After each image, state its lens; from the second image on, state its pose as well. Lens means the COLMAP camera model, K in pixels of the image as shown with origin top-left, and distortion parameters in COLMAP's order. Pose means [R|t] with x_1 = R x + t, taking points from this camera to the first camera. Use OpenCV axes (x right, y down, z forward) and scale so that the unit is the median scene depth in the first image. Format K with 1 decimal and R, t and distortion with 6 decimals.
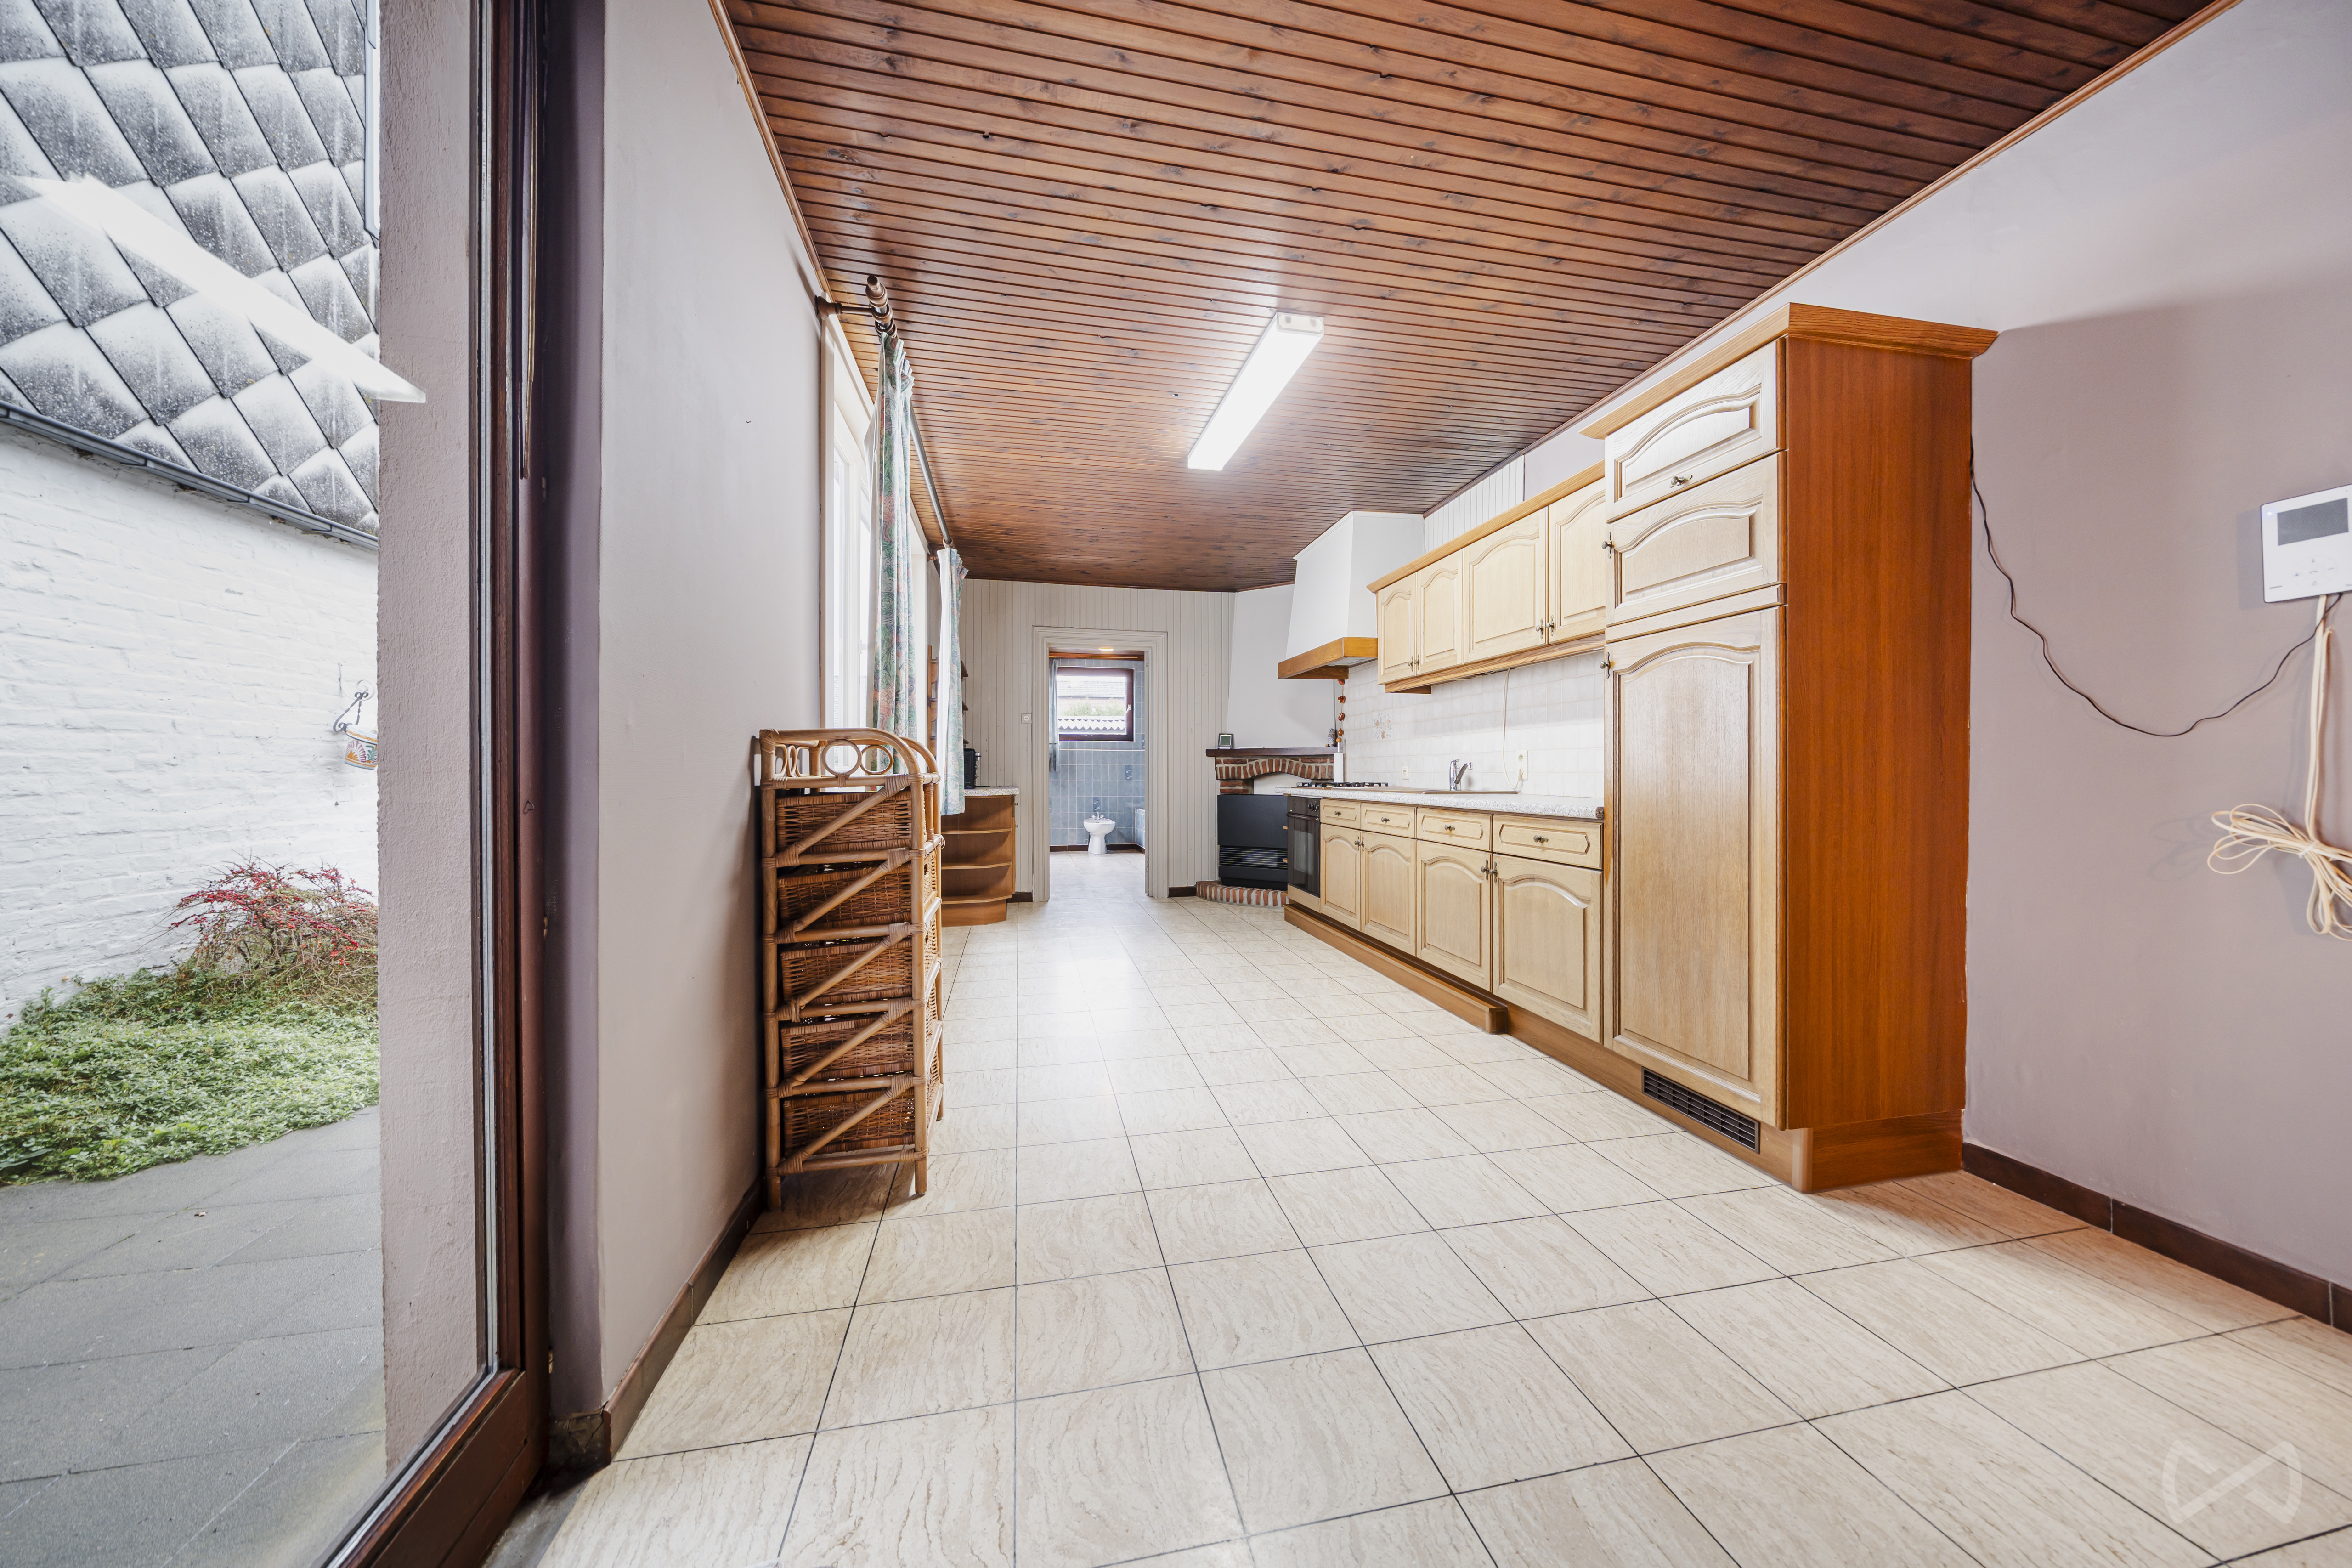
lens RADIAL K [[791.4, 0, 1179.5], [0, 791.4, 777.8], [0, 0, 1]] dist [0.000178, 0.000001]
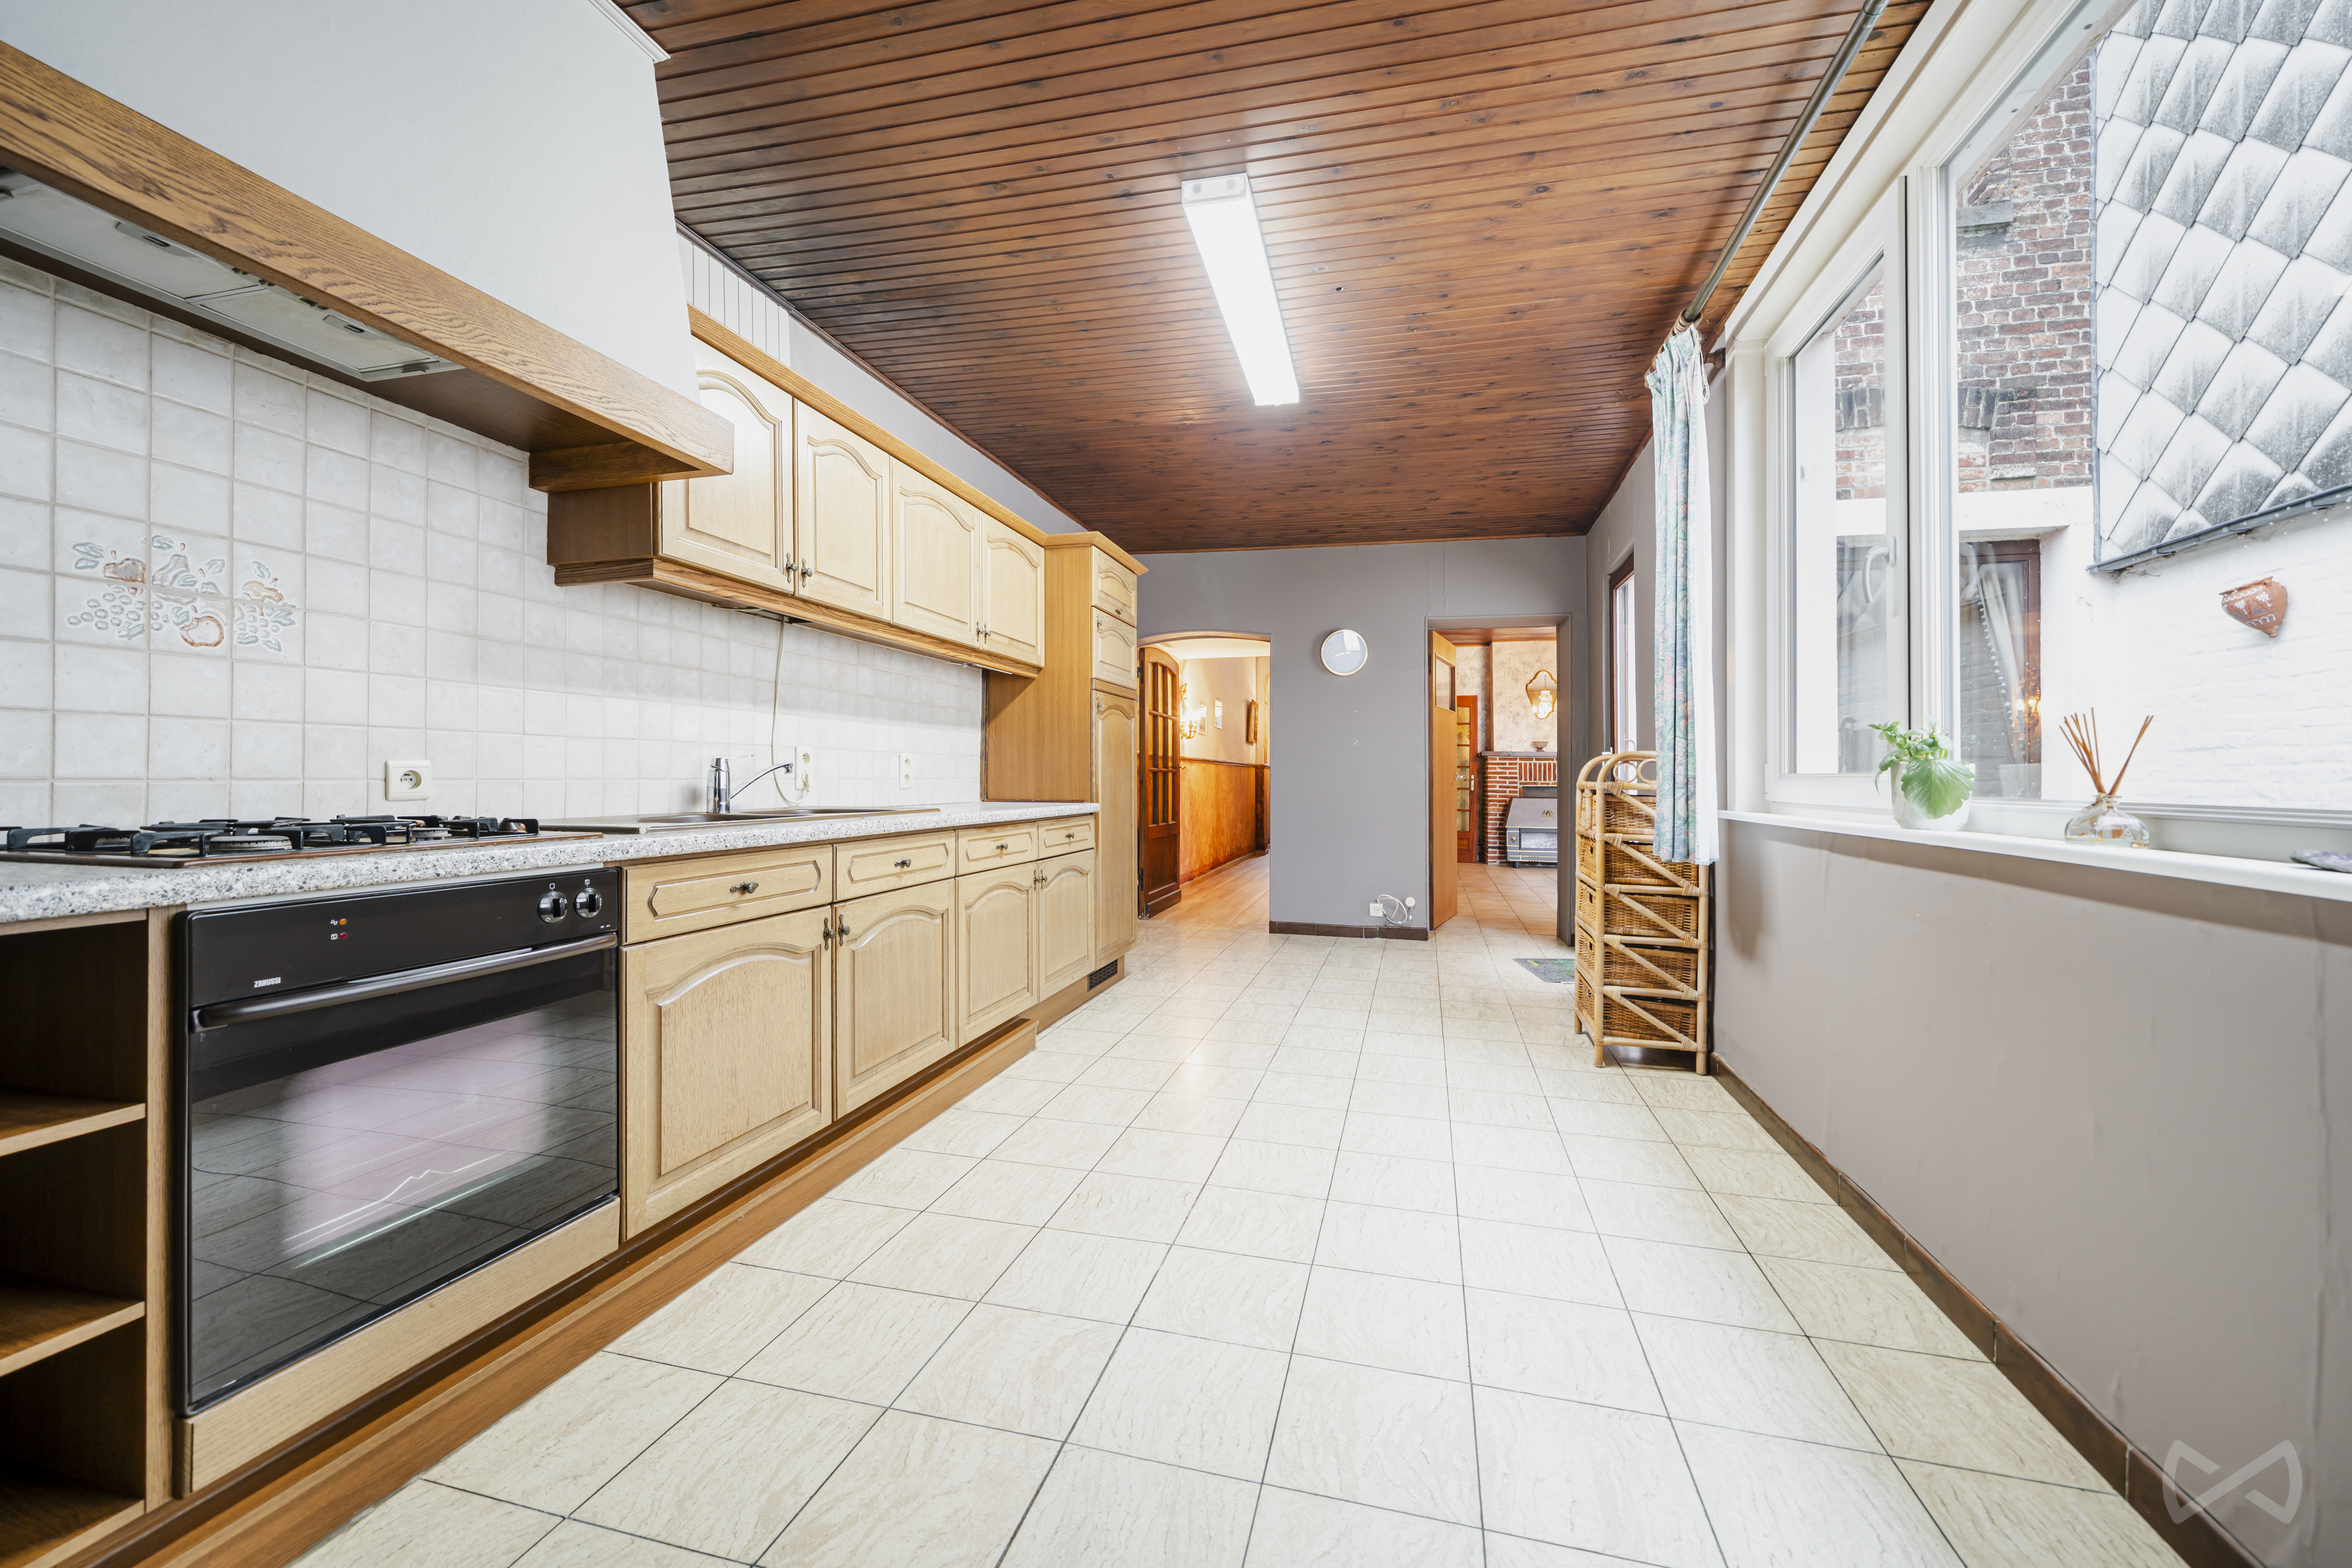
lens RADIAL K [[923.9, 0, 1182.9], [0, 923.9, 774.0], [0, 0, 1]] dist [-0.000764, -0.000017]
pose [[-0.899639, 0.002905, 0.436625, -0.214139], [0.003508, 0.999994, 0.000575, -0.010735], [-0.436621, 0.002049, -0.899643, 1.554383]]
